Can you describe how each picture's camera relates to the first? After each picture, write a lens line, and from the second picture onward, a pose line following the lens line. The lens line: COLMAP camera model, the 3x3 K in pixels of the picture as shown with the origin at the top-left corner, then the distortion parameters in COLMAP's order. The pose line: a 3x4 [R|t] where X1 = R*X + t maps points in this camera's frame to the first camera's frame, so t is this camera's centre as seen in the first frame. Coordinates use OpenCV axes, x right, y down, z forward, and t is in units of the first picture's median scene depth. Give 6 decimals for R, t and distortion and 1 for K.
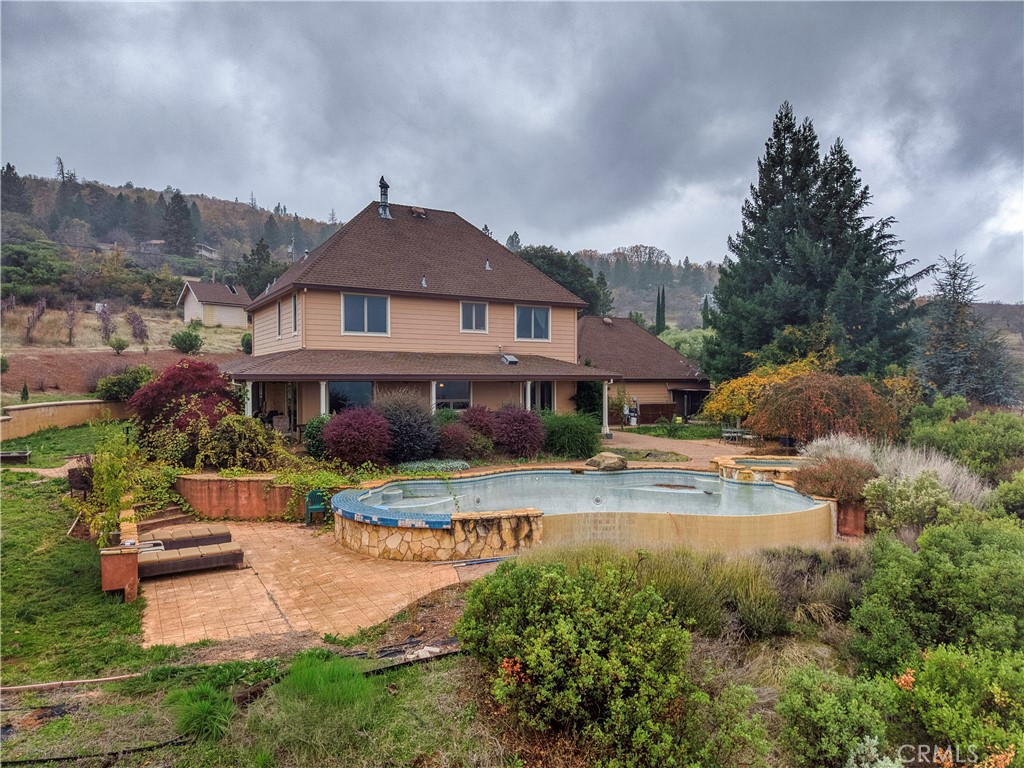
lens RADIAL K [[700.1, 0, 514.6], [0, 700.1, 381.2], [0, 0, 1]] dist [0.012968, -0.011199]
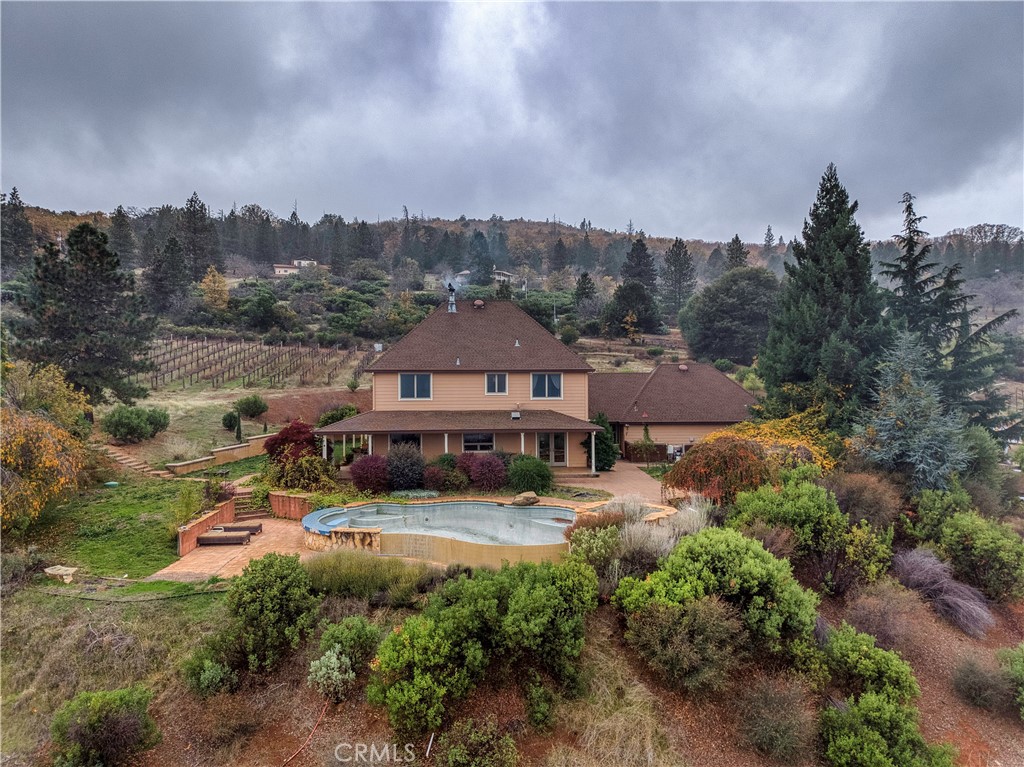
lens RADIAL K [[700.1, 0, 507.2], [0, 700.1, 385.3], [0, 0, 1]] dist [0.012968, -0.011199]
pose [[0.892231, 0.001535, -0.451578, 0.622709], [0.002618, 0.999960, 0.008571, -0.107269], [0.451573, -0.008830, 0.892191, -0.231546]]
